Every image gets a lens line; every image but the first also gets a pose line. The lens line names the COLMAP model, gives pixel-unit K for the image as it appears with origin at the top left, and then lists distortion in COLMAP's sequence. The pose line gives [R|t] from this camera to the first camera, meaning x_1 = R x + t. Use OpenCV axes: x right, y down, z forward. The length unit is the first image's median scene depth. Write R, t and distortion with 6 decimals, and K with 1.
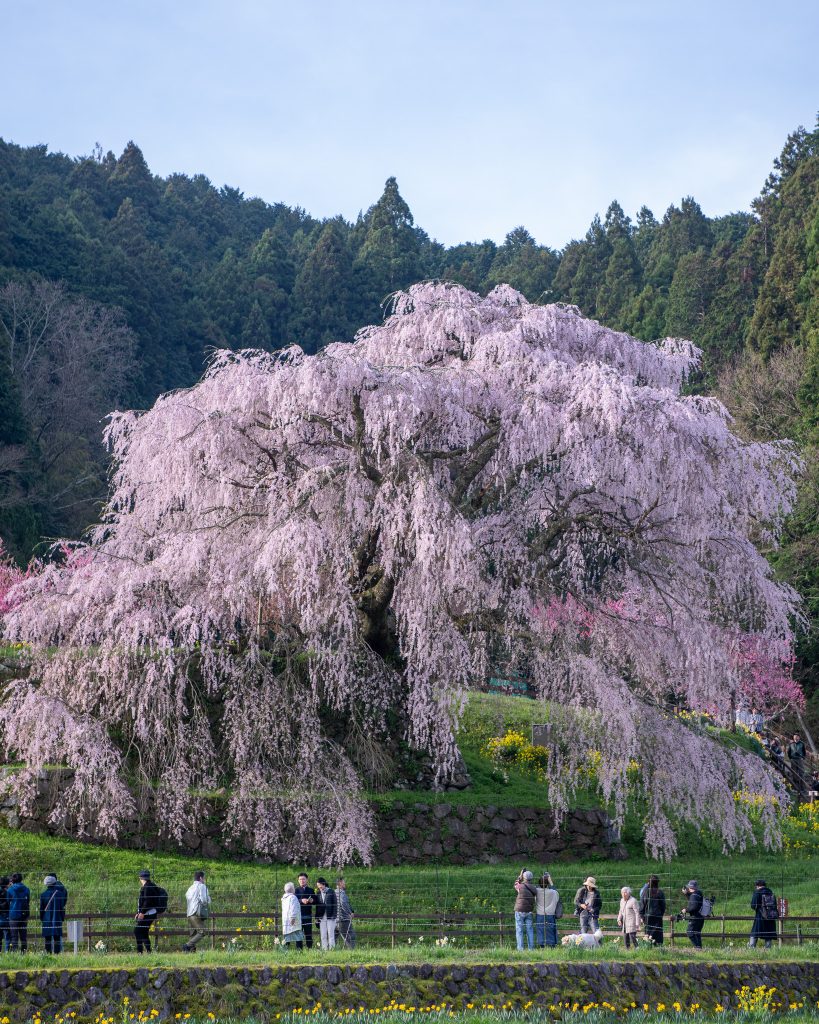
lens RADIAL K [[2531.1, 0, 398.0], [0, 2531.1, 491.2], [0, 0, 1]] dist [0.280410, 0.000000]
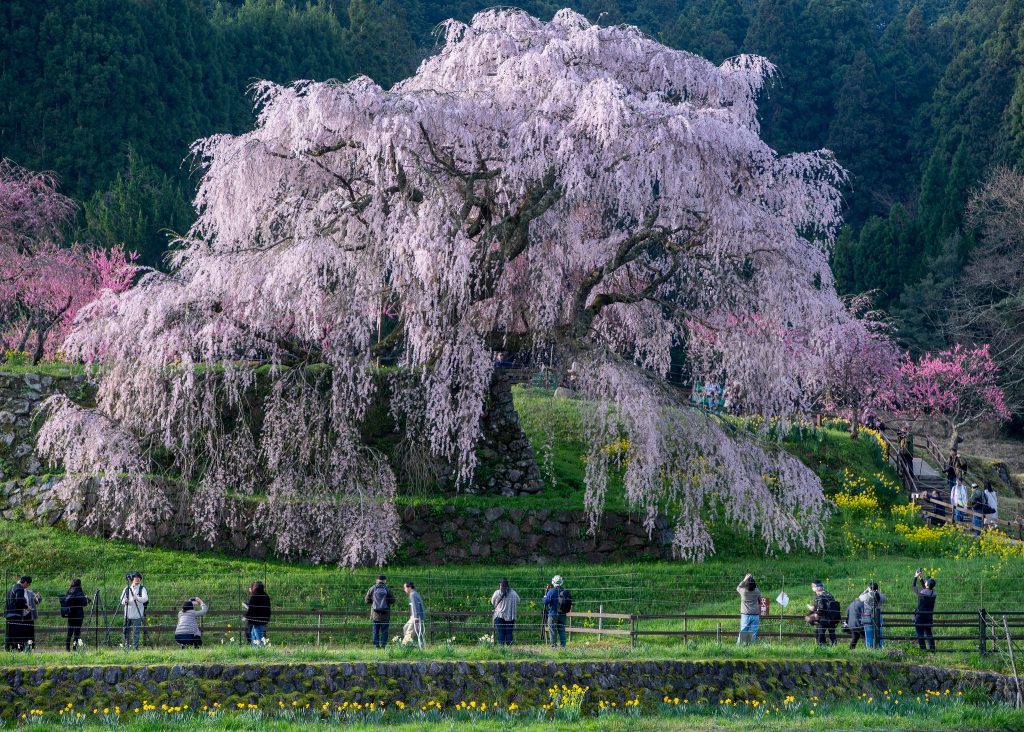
lens RADIAL K [[2213.7, 0, 516.3], [0, 2213.7, 357.3], [0, 0, 1]] dist [0.308804, 0.000000]
pose [[0.979238, -0.015550, -0.202115, 0.226074], [0.026765, 0.998243, 0.052872, 0.012888], [0.200937, -0.057184, 0.977934, 0.110632]]
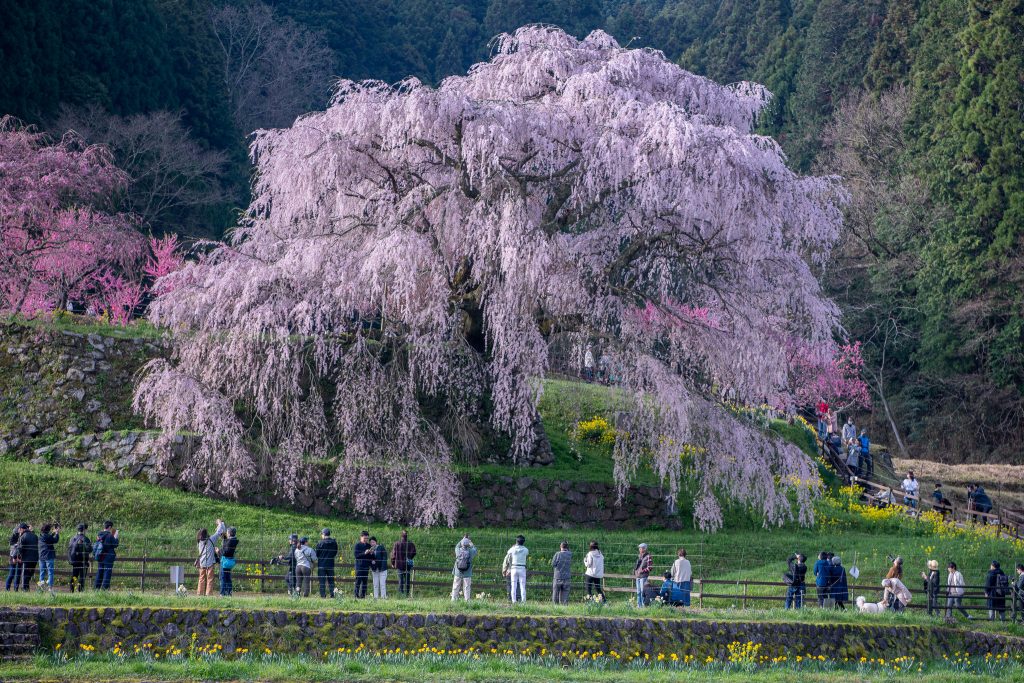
lens RADIAL K [[2192.8, 0, 536.0], [0, 2192.8, 353.6], [0, 0, 1]] dist [0.282680, 0.000000]
pose [[0.999010, 0.037308, -0.024244, 0.047750], [-0.035483, 0.996788, 0.071797, -0.007063], [0.026845, -0.070866, 0.997125, -0.005202]]
